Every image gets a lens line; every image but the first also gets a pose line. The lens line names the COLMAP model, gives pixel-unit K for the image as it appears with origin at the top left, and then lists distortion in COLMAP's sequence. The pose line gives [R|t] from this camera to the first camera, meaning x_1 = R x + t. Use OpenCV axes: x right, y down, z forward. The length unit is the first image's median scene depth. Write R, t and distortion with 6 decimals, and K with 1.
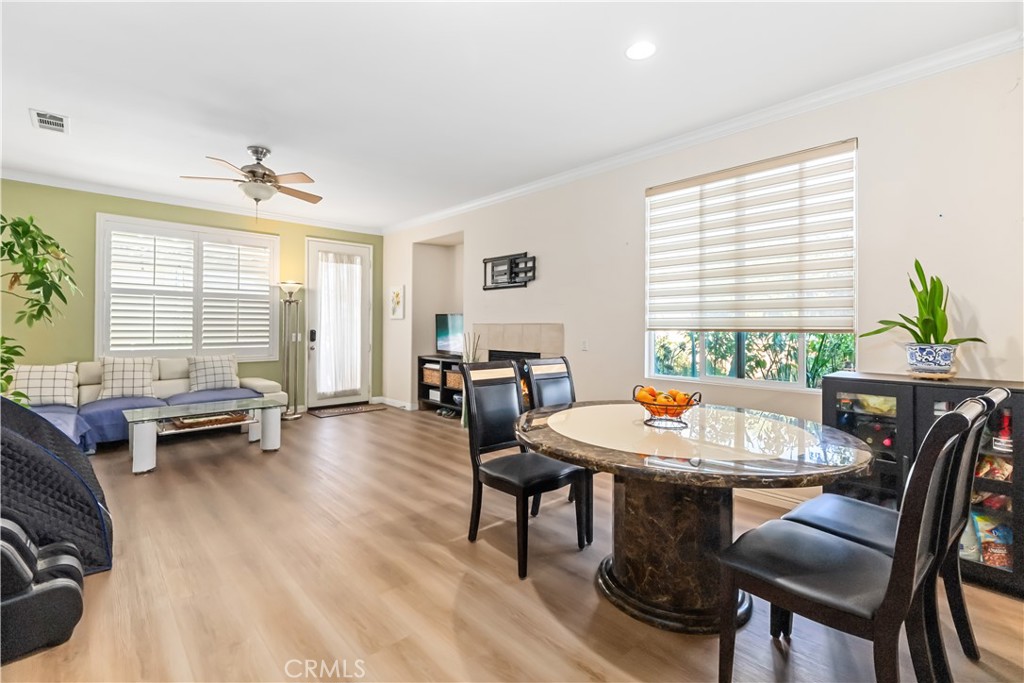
lens RADIAL K [[457.2, 0, 508.1], [0, 457.2, 324.0], [0, 0, 1]] dist [-0.000111, 0.000973]
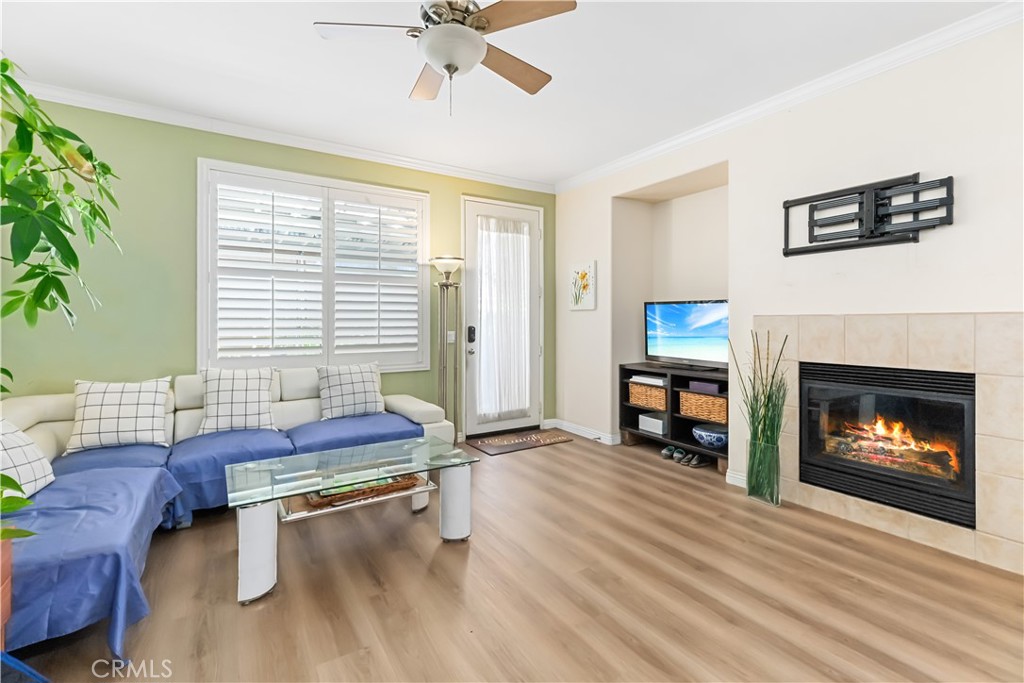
lens RADIAL K [[457.2, 0, 504.5], [0, 457.2, 321.2], [0, 0, 1]] dist [-0.000111, 0.000973]
pose [[0.980909, -0.005314, -0.194393, -0.291196], [0.006396, 0.999967, 0.004938, 0.002356], [0.194360, -0.006088, 0.980911, 0.382231]]
